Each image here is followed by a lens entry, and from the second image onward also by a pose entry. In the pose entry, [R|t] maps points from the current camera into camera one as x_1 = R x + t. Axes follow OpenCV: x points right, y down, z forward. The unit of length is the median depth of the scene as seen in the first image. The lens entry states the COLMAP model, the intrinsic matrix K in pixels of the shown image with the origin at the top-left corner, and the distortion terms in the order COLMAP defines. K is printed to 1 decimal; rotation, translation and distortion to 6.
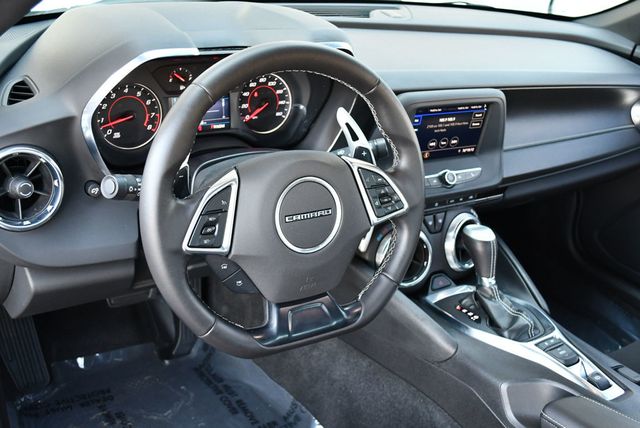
lens RADIAL K [[684.3, 0, 320.0], [0, 684.3, 214.0], [0, 0, 1]] dist [-0.076770, 0.000792]
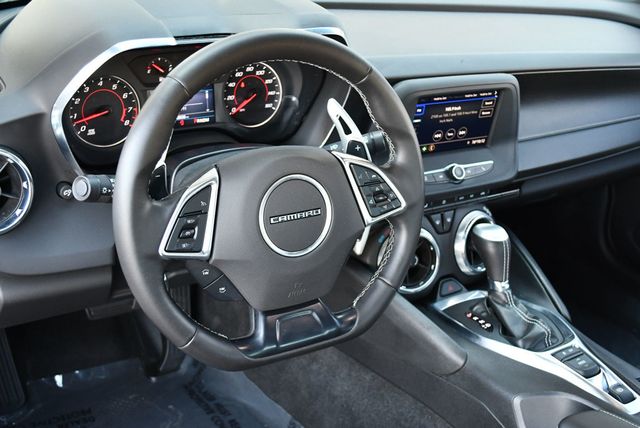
lens RADIAL K [[774.2, 0, 320.0], [0, 774.2, 214.0], [0, 0, 1]] dist [-0.067436, 0.000830]
pose [[0.999757, -0.013770, -0.017187, 0.026097], [0.013772, 0.999905, -0.000001, -0.000216], [0.017185, -0.000236, 0.999852, -0.037368]]
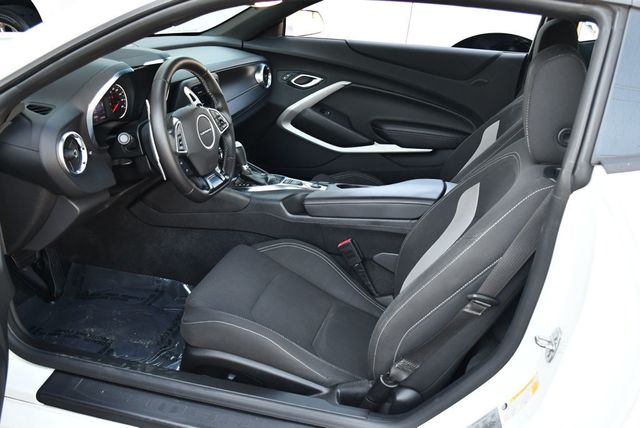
lens RADIAL K [[650.1, 0, 320.0], [0, 650.1, 214.0], [0, 0, 1]] dist [-0.082144, 0.003249]
pose [[0.740188, -0.301270, 0.601131, -0.819659], [0.312654, 0.945691, 0.088975, 0.138462], [-0.595290, 0.122088, 0.794182, -0.643379]]
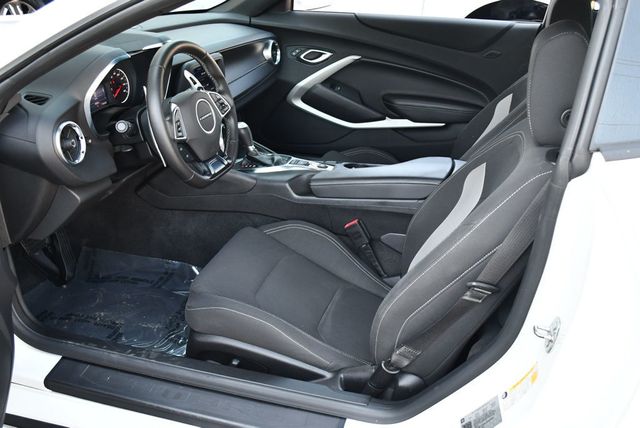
lens RADIAL K [[650.1, 0, 320.0], [0, 650.1, 214.0], [0, 0, 1]] dist [-0.082144, 0.003249]
pose [[0.758569, -0.341898, 0.554688, -0.753499], [0.331650, 0.935352, 0.122980, 0.121999], [-0.560875, 0.090673, 0.822920, -0.666615]]
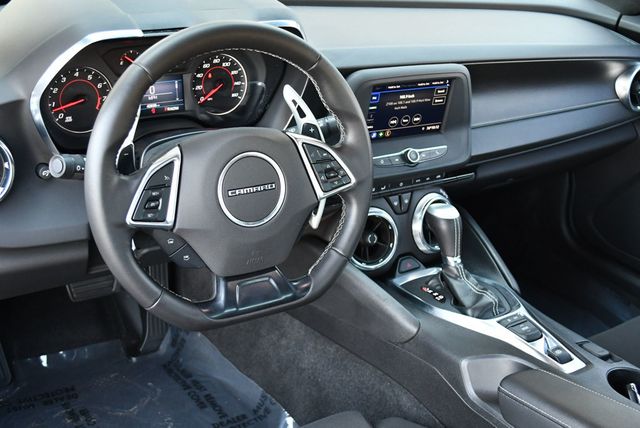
lens RADIAL K [[774.2, 0, 320.0], [0, 774.2, 214.0], [0, 0, 1]] dist [-0.067436, 0.000830]
pose [[0.999685, -0.024235, -0.006457, 0.069710], [0.024210, 0.999699, -0.003955, 0.034434], [0.006551, 0.003798, 0.999971, -0.119592]]
